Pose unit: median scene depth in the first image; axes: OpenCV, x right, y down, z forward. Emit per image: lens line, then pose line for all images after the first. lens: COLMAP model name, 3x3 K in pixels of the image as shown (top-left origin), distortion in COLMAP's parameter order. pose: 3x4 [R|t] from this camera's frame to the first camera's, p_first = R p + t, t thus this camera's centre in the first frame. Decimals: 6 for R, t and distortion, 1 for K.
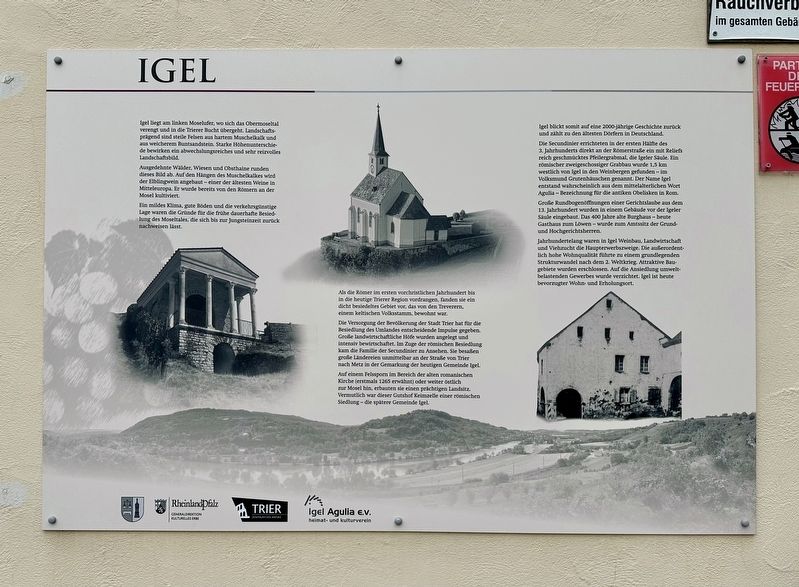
lens RADIAL K [[584.4, 0, 399.3], [0, 584.4, 294.3], [0, 0, 1]] dist [0.032468, -0.019276]
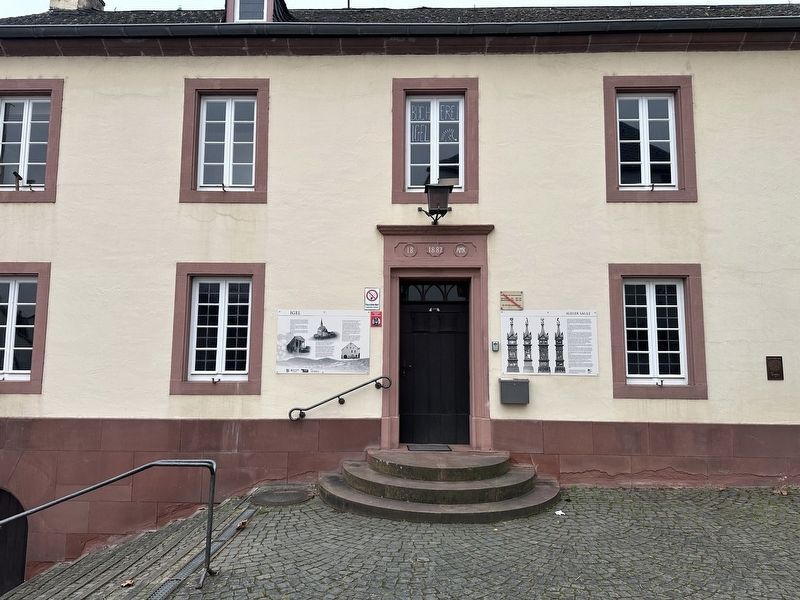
lens RADIAL K [[585.1, 0, 401.6], [0, 585.1, 293.2], [0, 0, 1]] dist [0.032468, -0.019276]
pose [[0.999914, 0.004709, -0.012233, 1.094707], [-0.006117, 0.993033, -0.117679, 0.252265], [0.011594, 0.117744, 0.992976, -6.568869]]
